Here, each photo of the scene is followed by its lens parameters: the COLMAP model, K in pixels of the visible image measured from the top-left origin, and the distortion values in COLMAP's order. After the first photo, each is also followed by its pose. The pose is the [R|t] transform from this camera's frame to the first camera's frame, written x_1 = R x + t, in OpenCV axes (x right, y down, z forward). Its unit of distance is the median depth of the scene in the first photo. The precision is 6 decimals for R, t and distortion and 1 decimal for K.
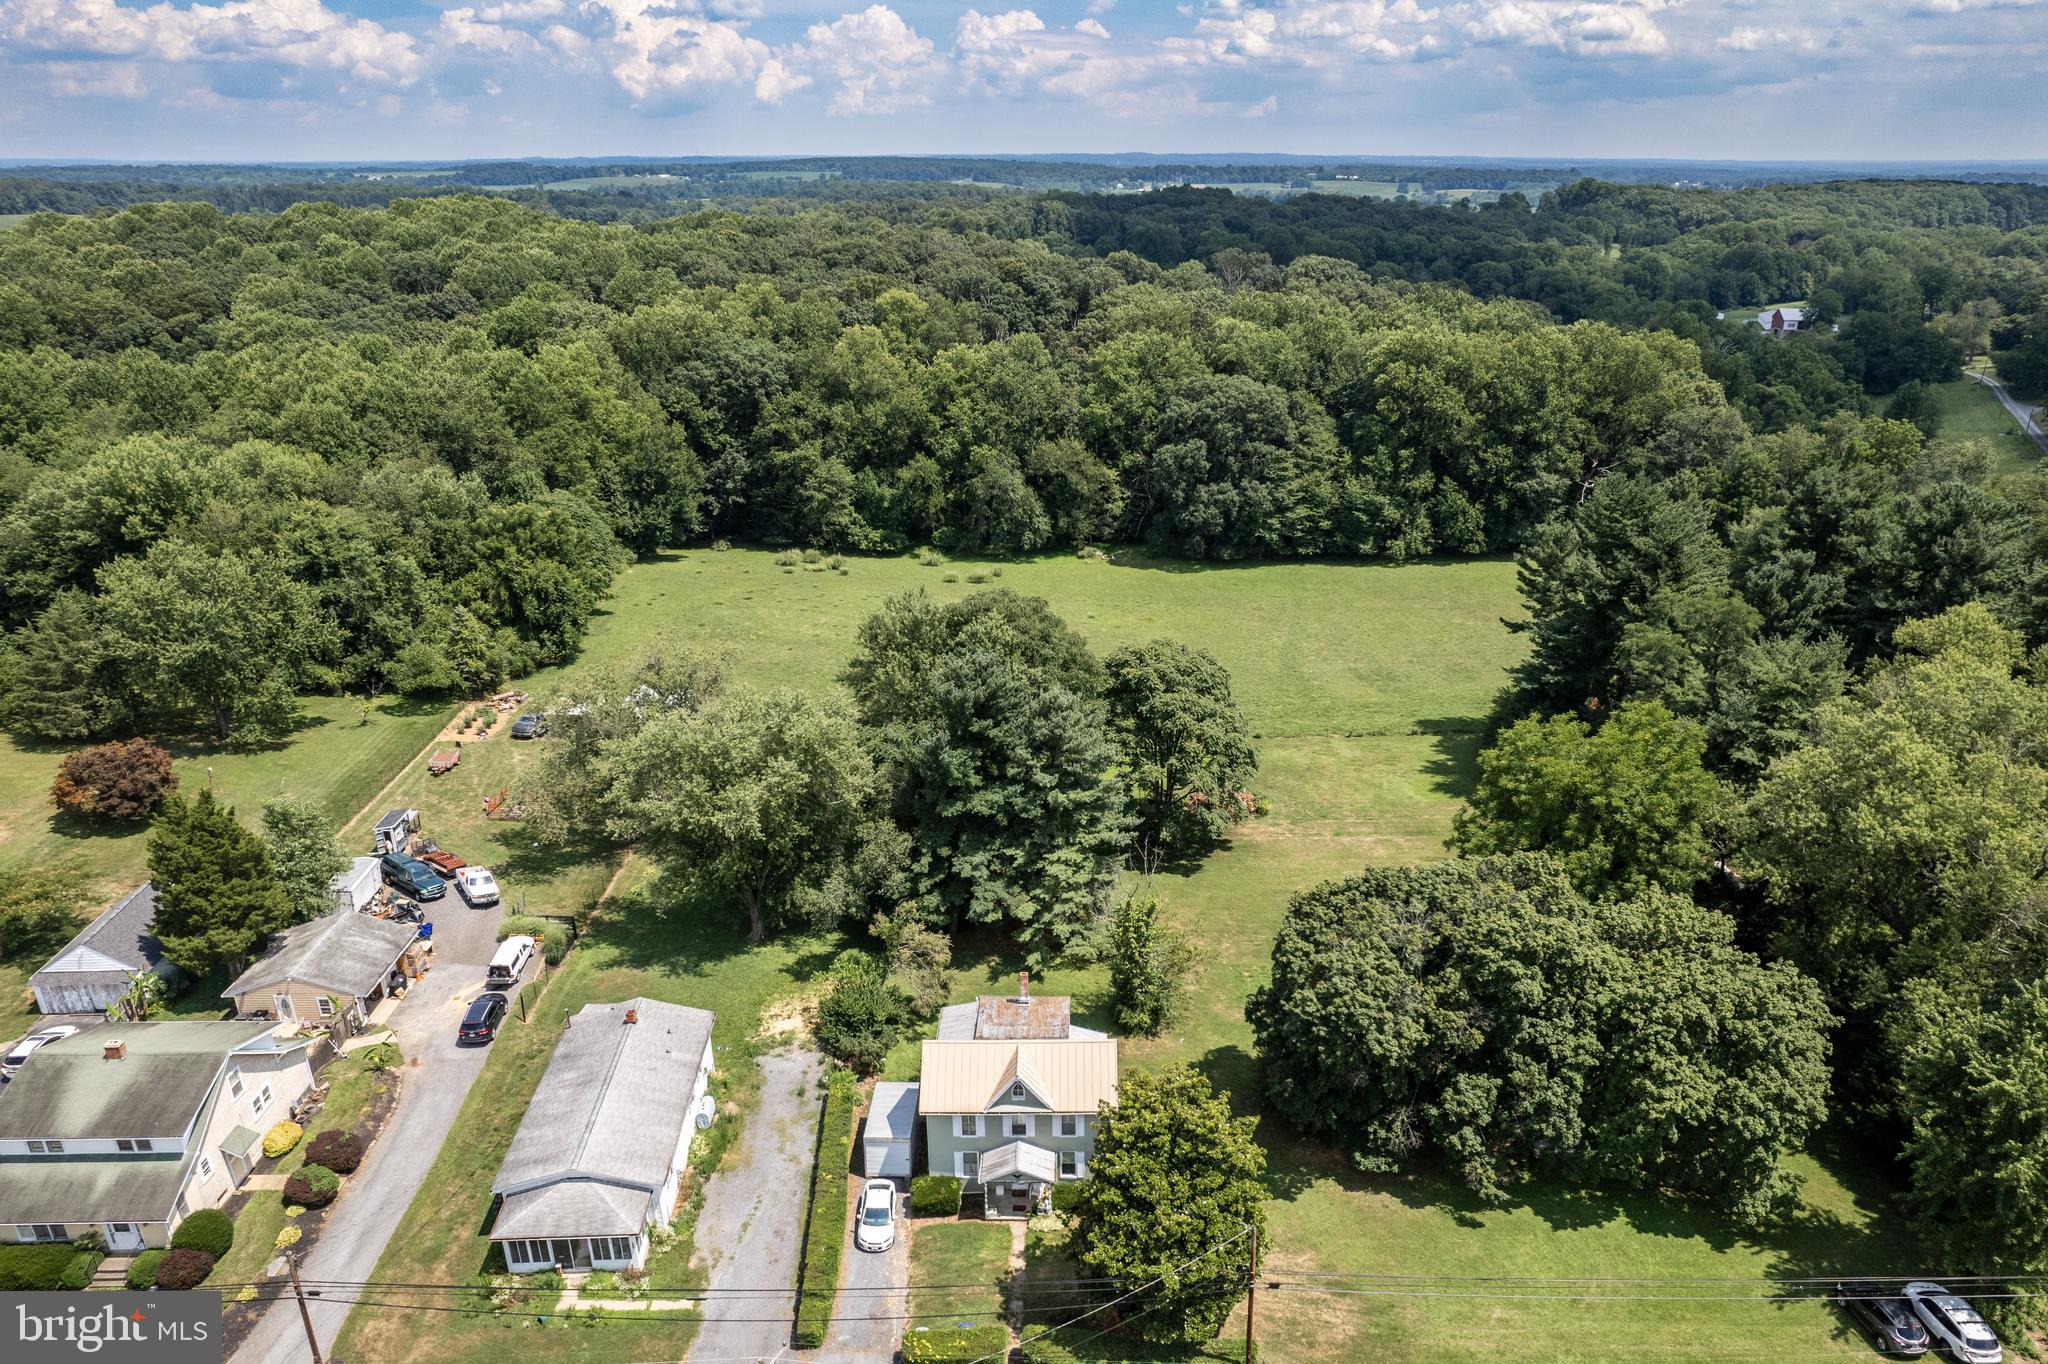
lens RADIAL K [[1377.8, 0, 1069.3], [0, 1377.8, 700.8], [0, 0, 1]] dist [-0.062701, 0.047704]
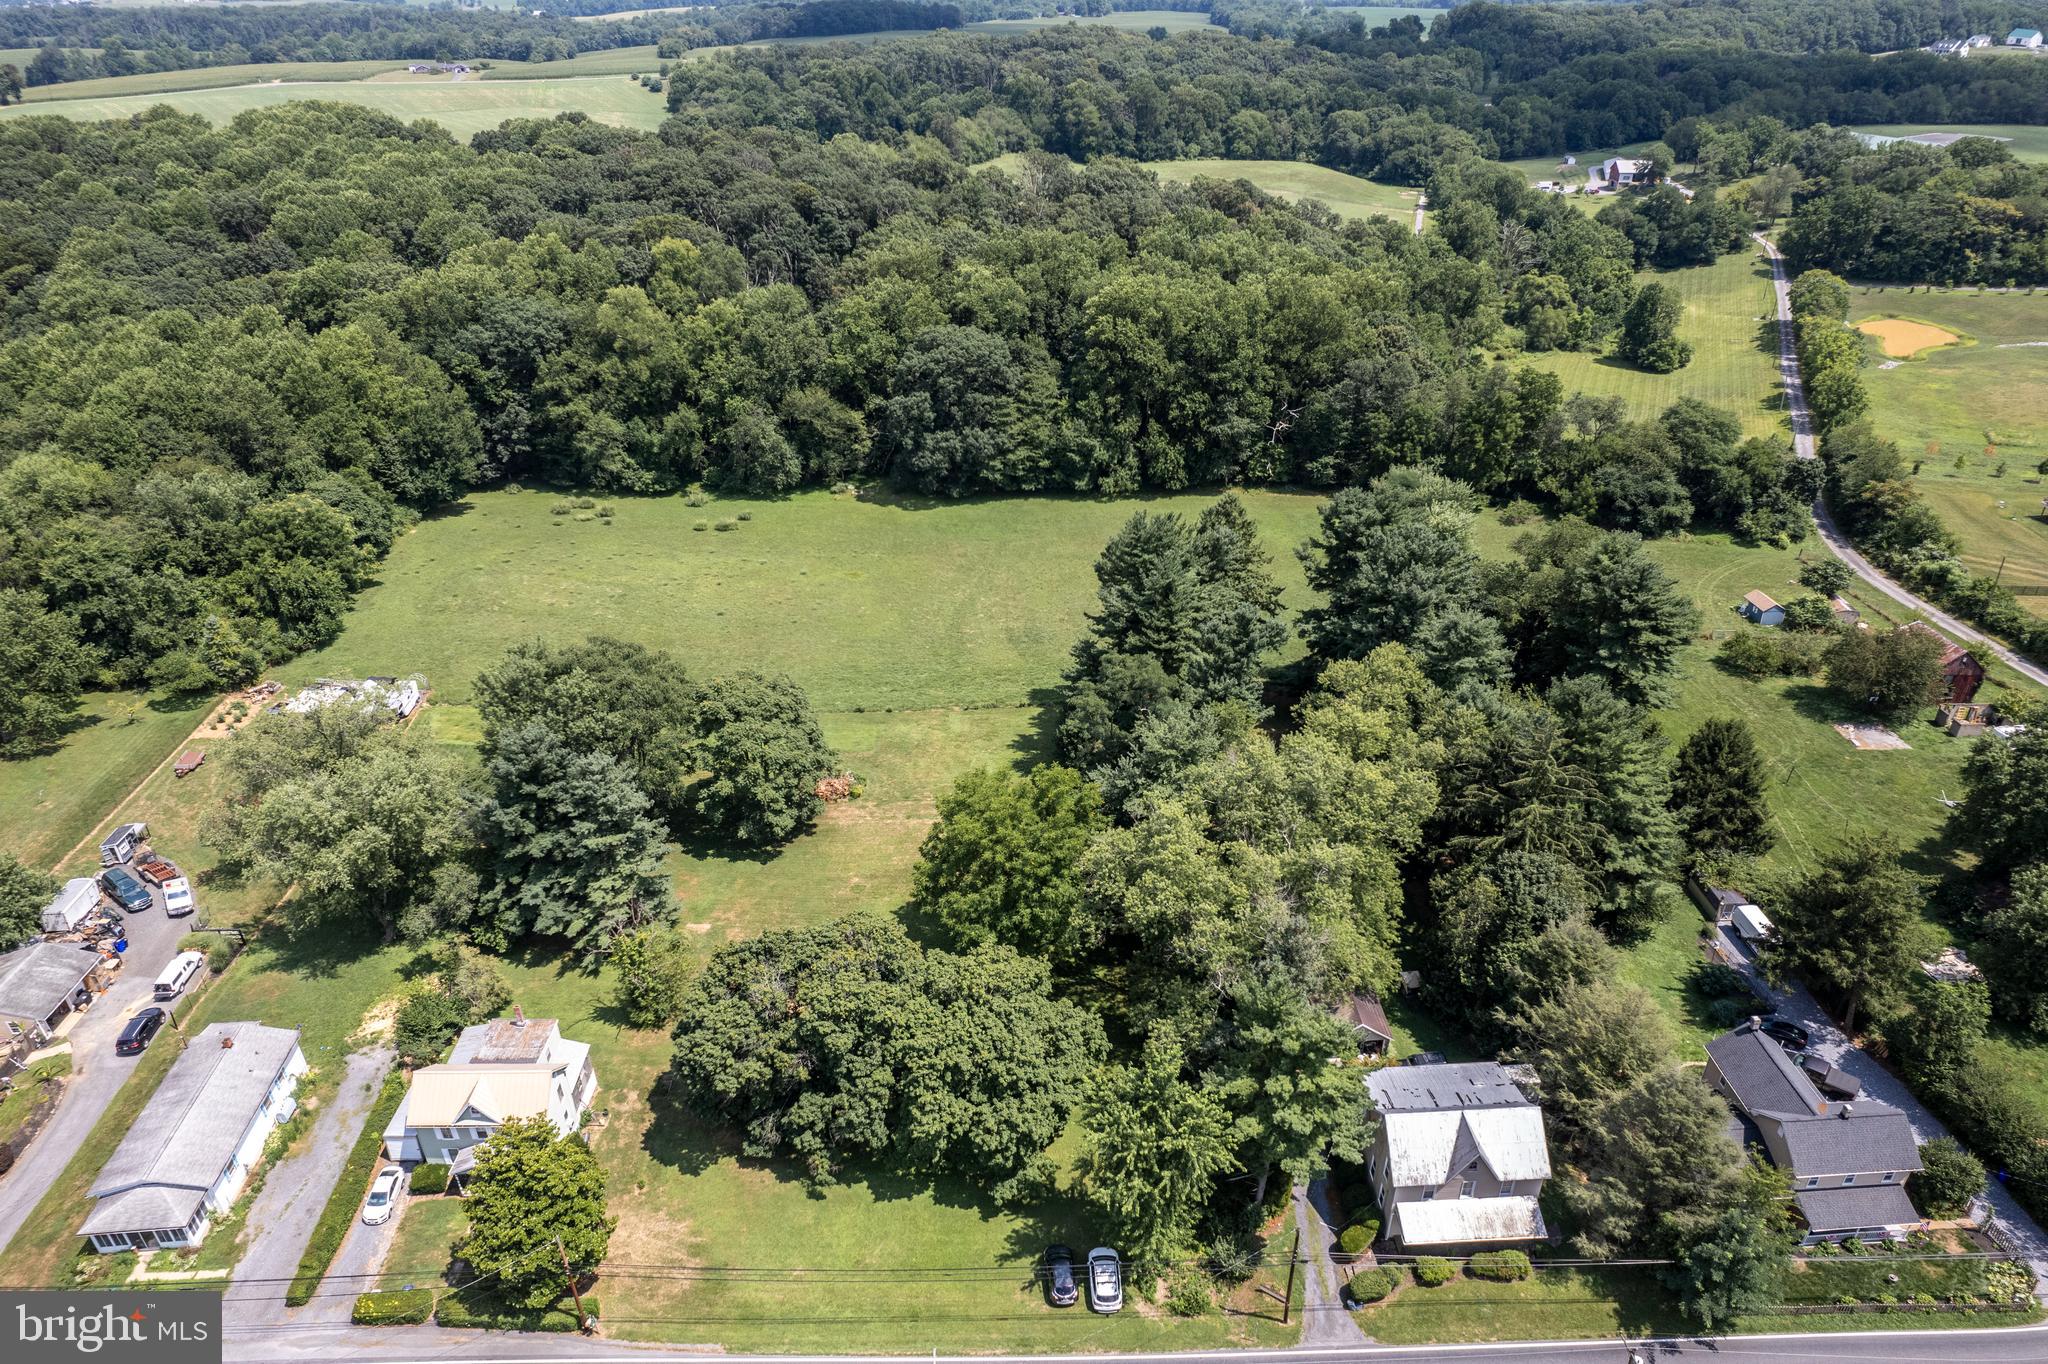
lens RADIAL K [[1310.7, 0, 1026.7], [0, 1310.7, 676.7], [0, 0, 1]] dist [-0.081940, 0.077528]
pose [[0.999895, -0.014484, -0.001053, 0.336534], [0.014490, 0.990209, 0.138838, -0.206378], [-0.000968, -0.138838, 0.990315, -0.148397]]
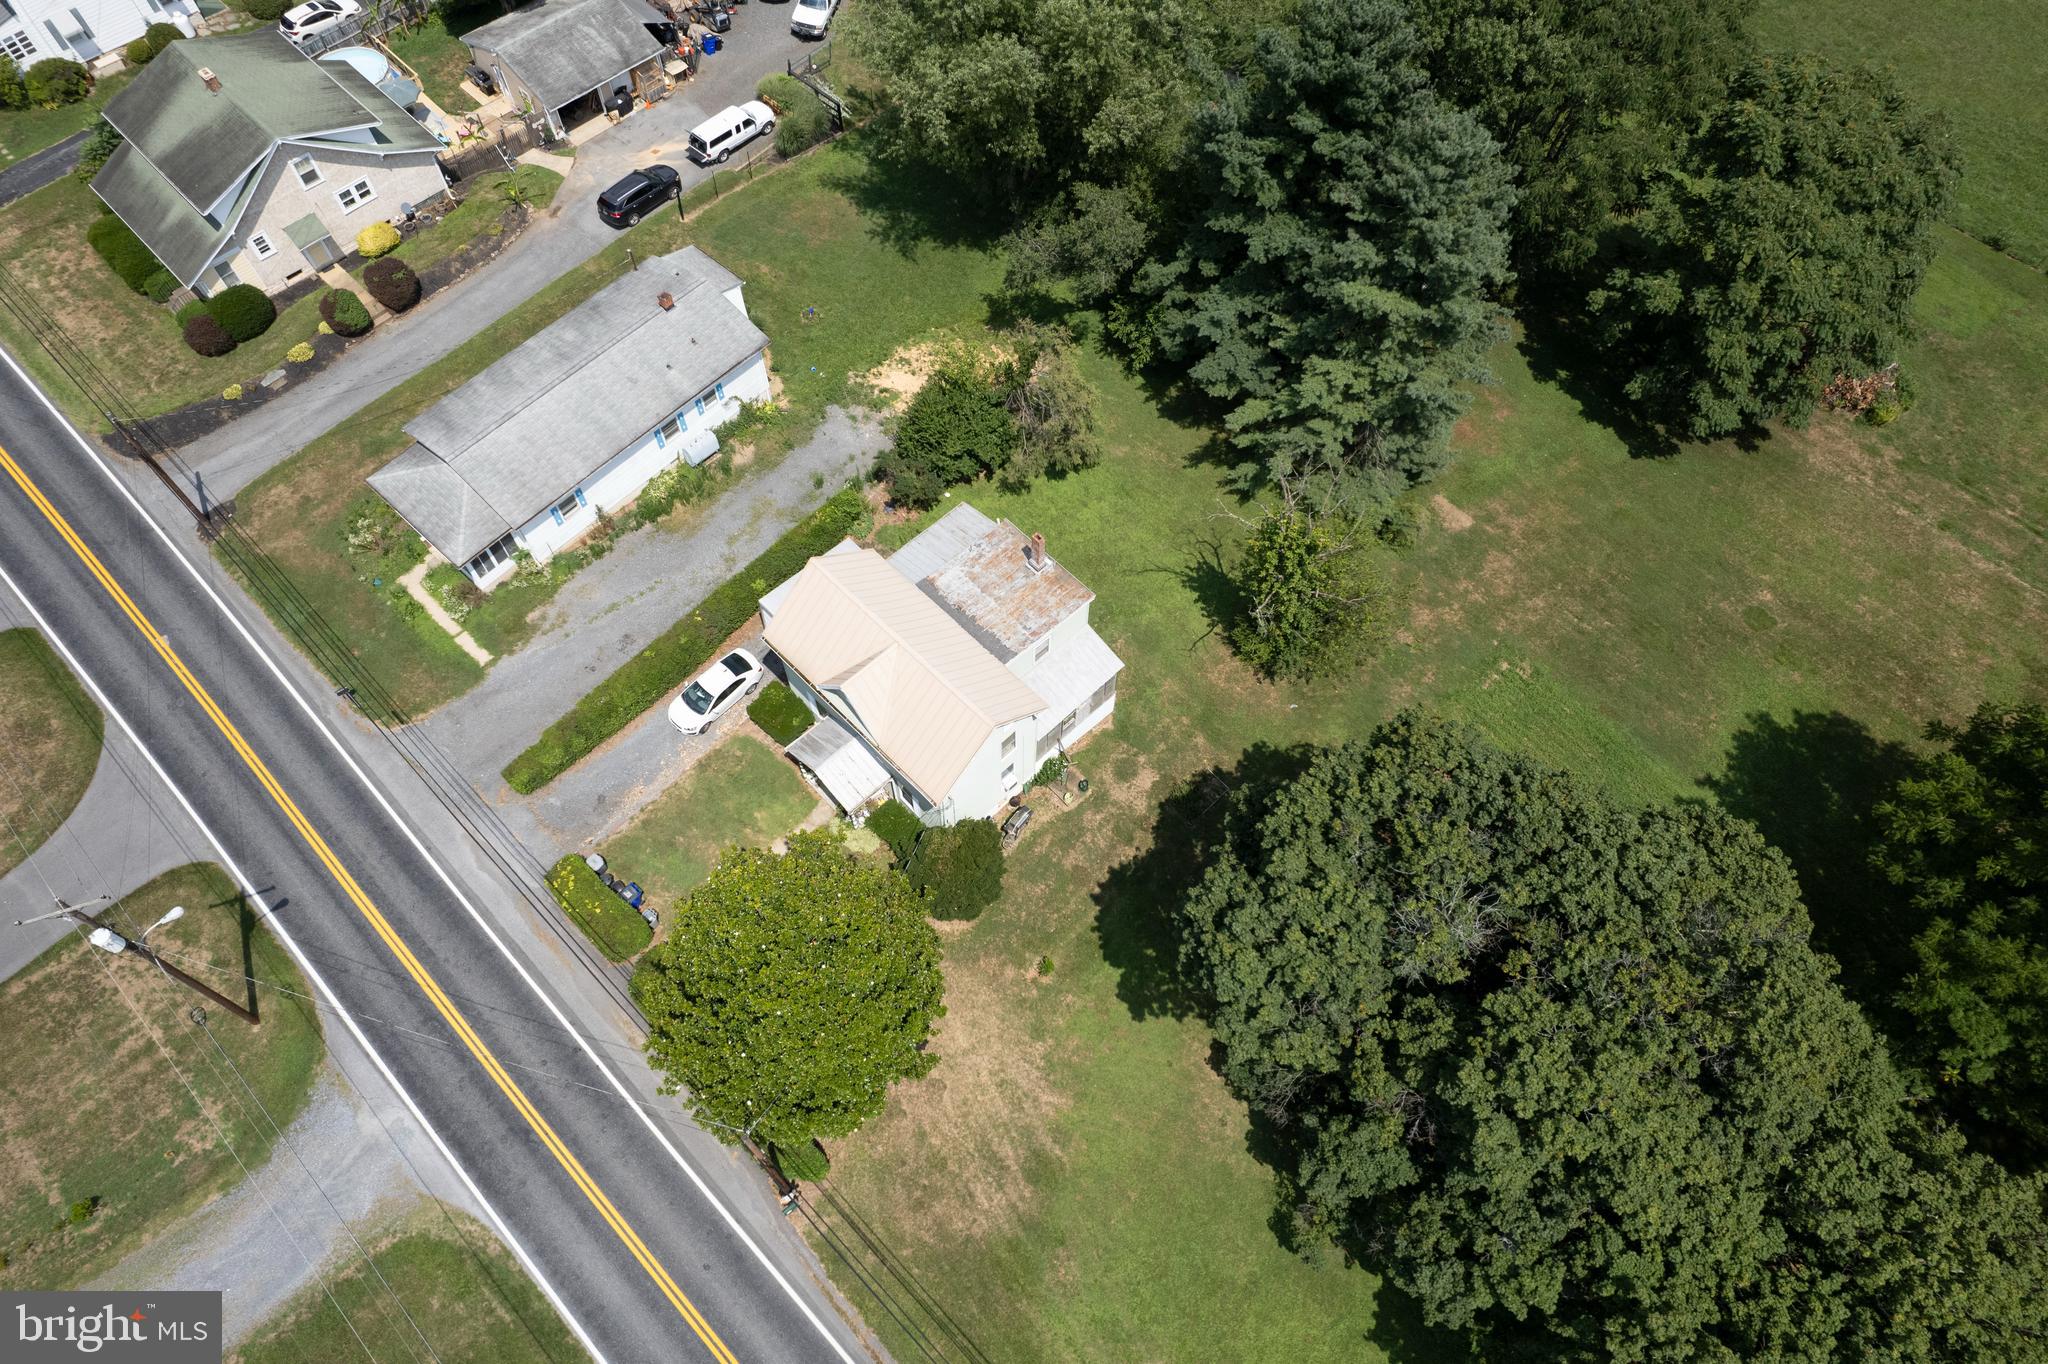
lens RADIAL K [[1310.7, 0, 1026.7], [0, 1310.7, 676.7], [0, 0, 1]] dist [-0.081940, 0.077528]
pose [[0.701398, 0.624472, -0.343621, 0.163953], [-0.276715, 0.682848, 0.676127, -0.137758], [0.656863, -0.379149, 0.651749, 0.388492]]
